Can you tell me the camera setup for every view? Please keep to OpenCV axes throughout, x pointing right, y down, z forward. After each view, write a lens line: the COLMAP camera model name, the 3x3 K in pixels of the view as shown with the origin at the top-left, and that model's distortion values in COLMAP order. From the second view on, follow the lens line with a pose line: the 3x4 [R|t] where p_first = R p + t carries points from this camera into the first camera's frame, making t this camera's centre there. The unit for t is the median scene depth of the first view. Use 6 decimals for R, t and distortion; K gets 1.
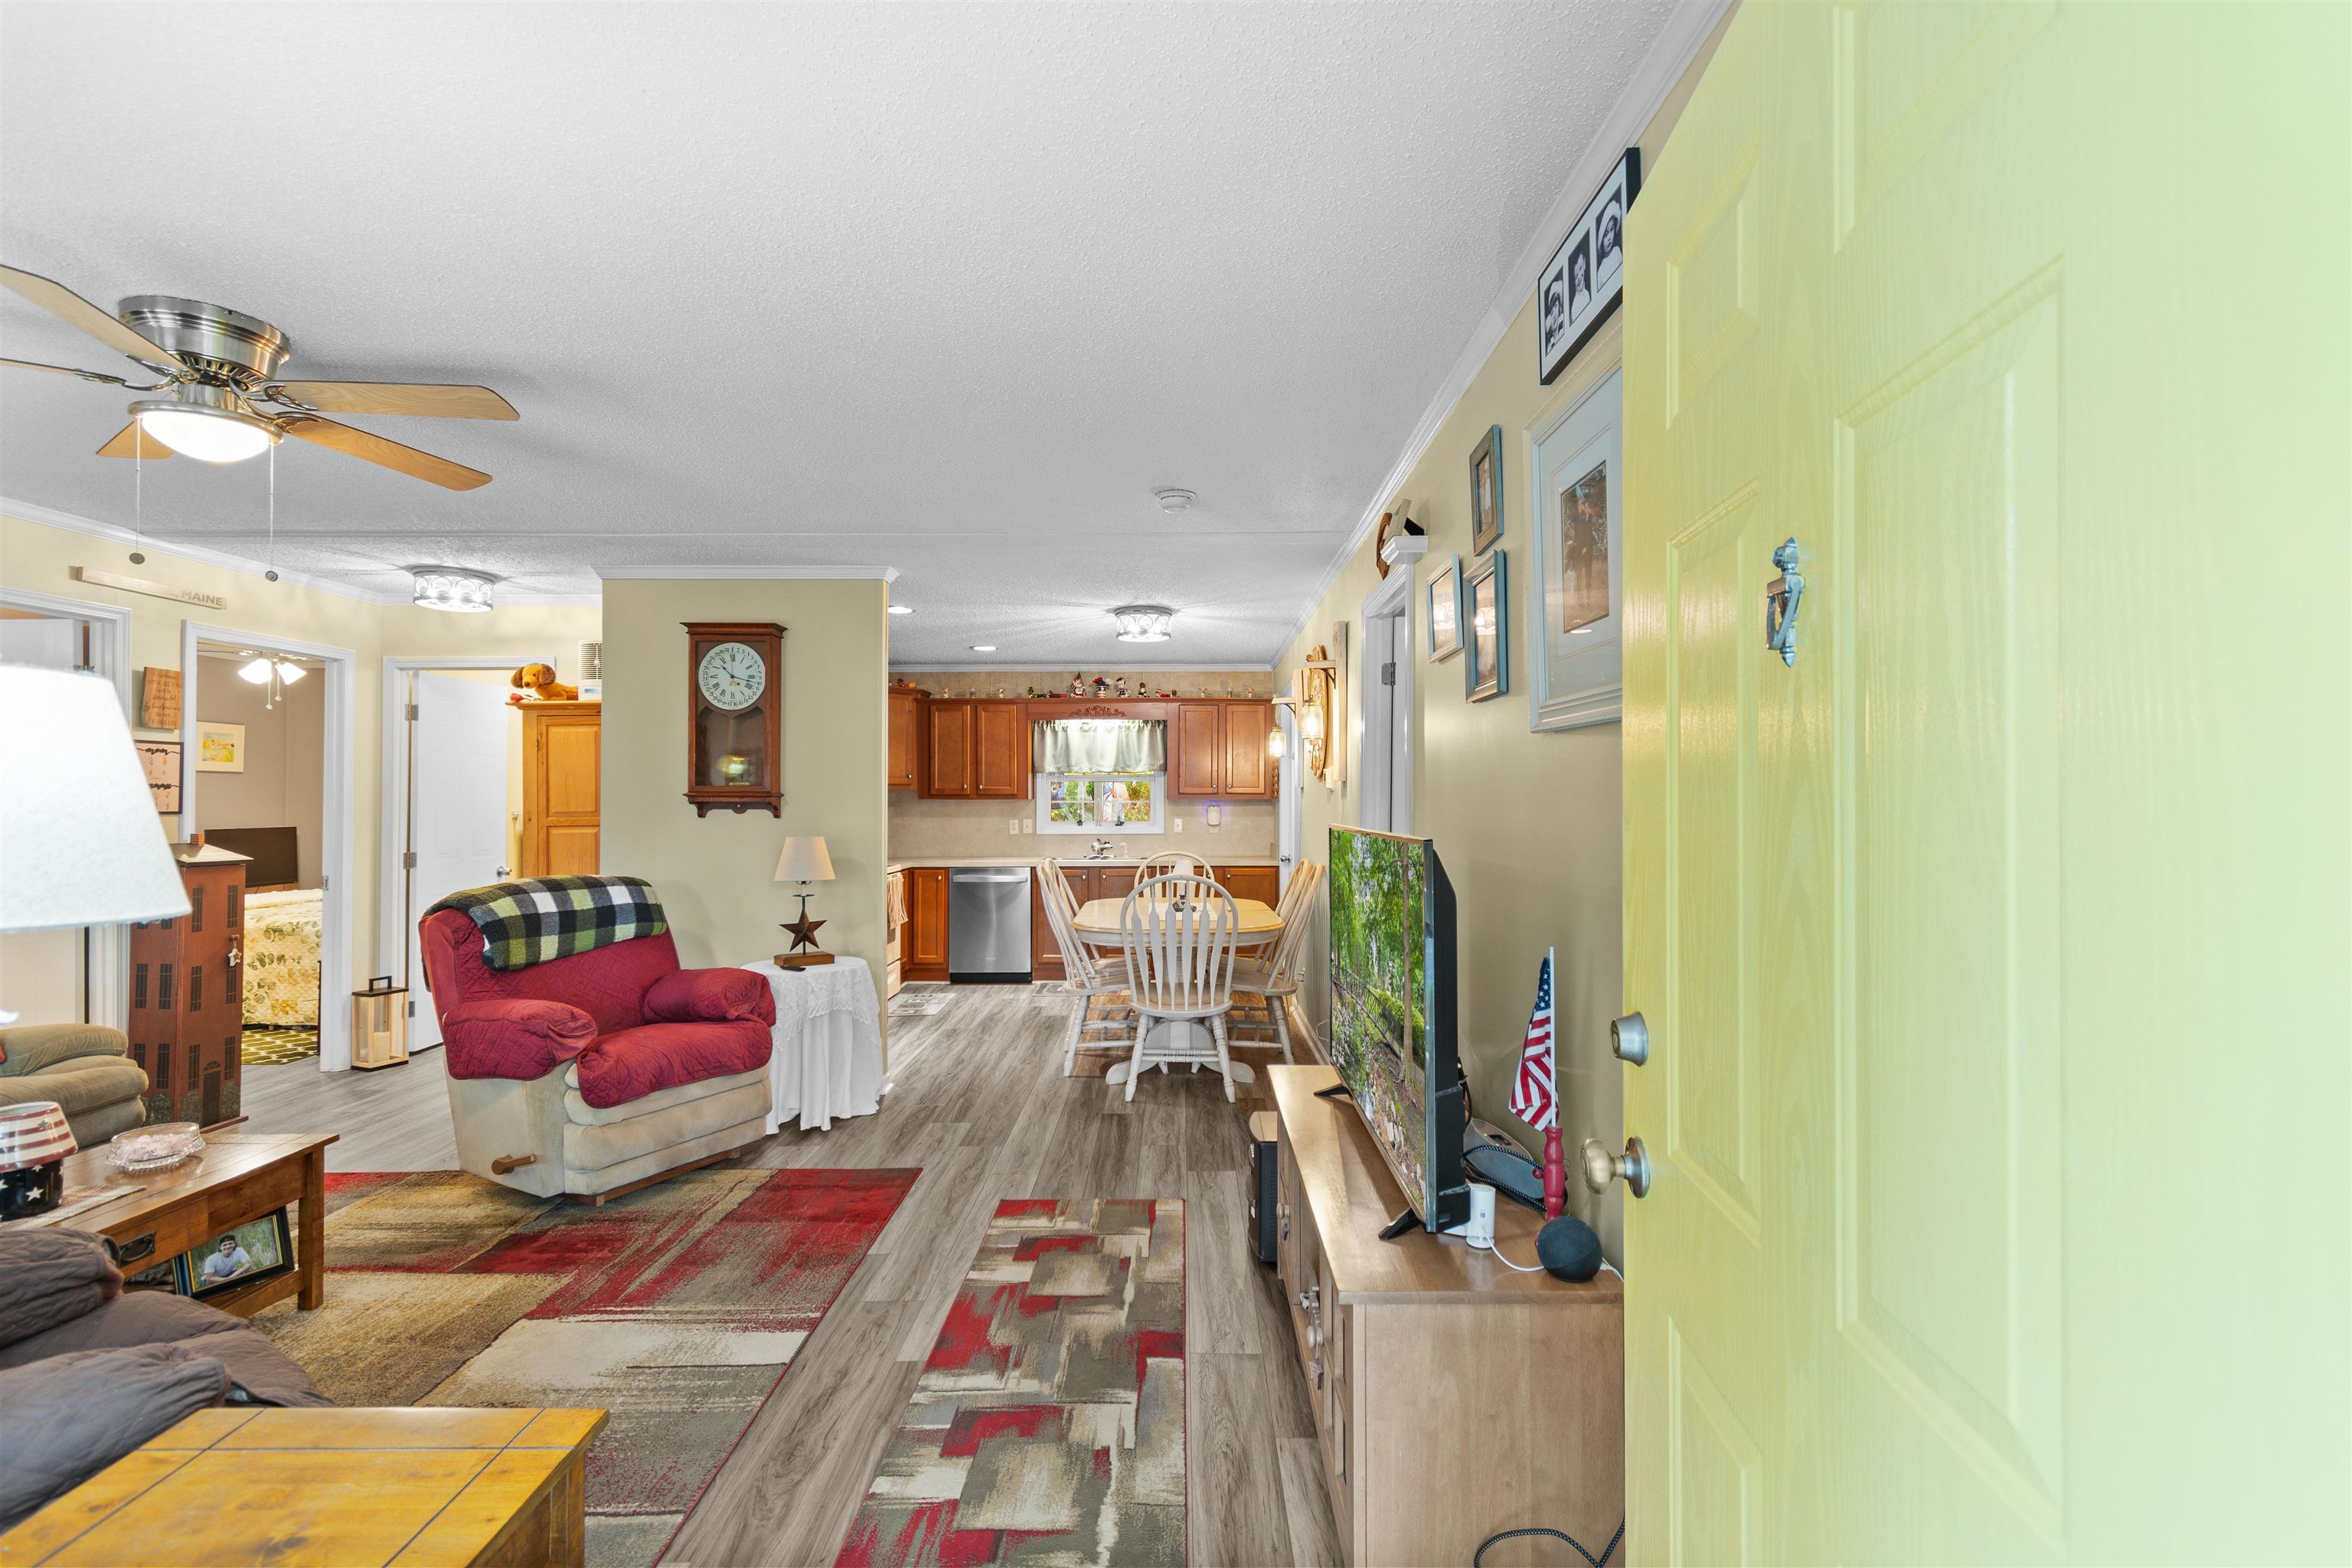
lens RADIAL K [[1029.6, 0, 1188.0], [0, 1029.6, 786.8], [0, 0, 1]] dist [0.010068, -0.005153]
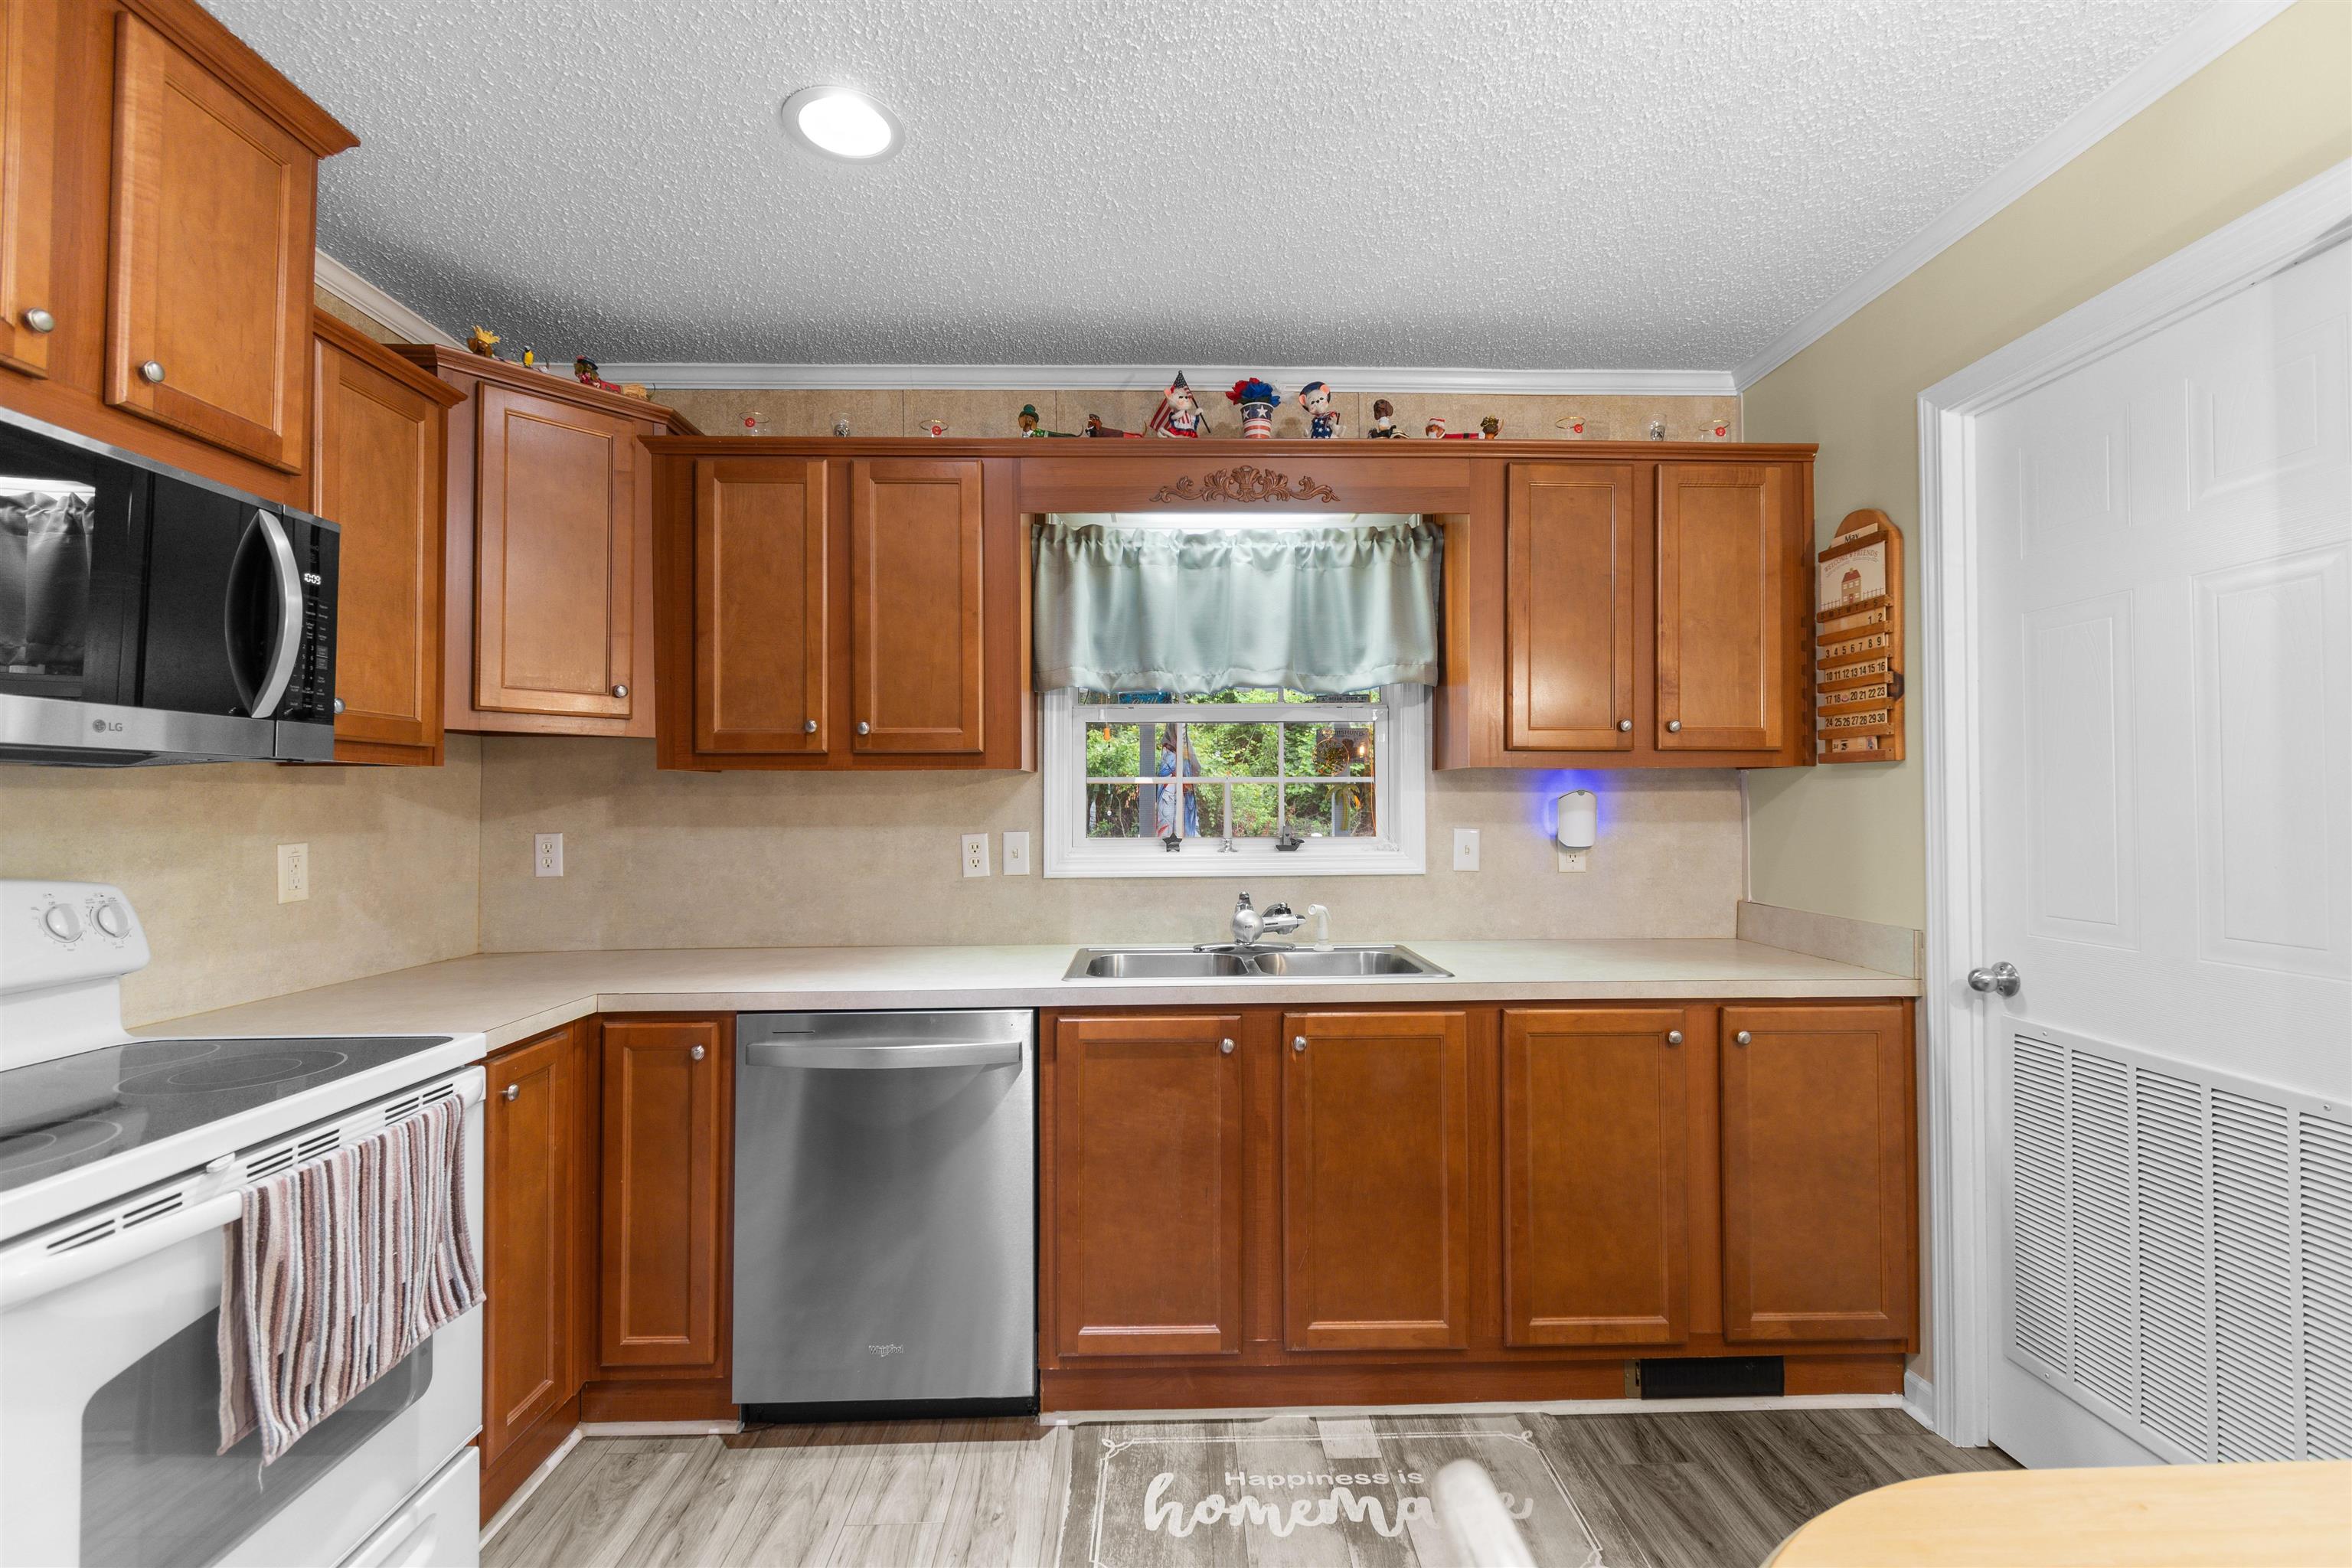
lens RADIAL K [[1029.6, 0, 1186.1], [0, 1029.6, 789.1], [0, 0, 1]] dist [0.010068, -0.005153]
pose [[0.999740, -0.003378, 0.022563, -0.202153], [0.003422, 0.999992, -0.001913, 0.033595], [-0.022556, 0.001990, 0.999744, 1.238824]]
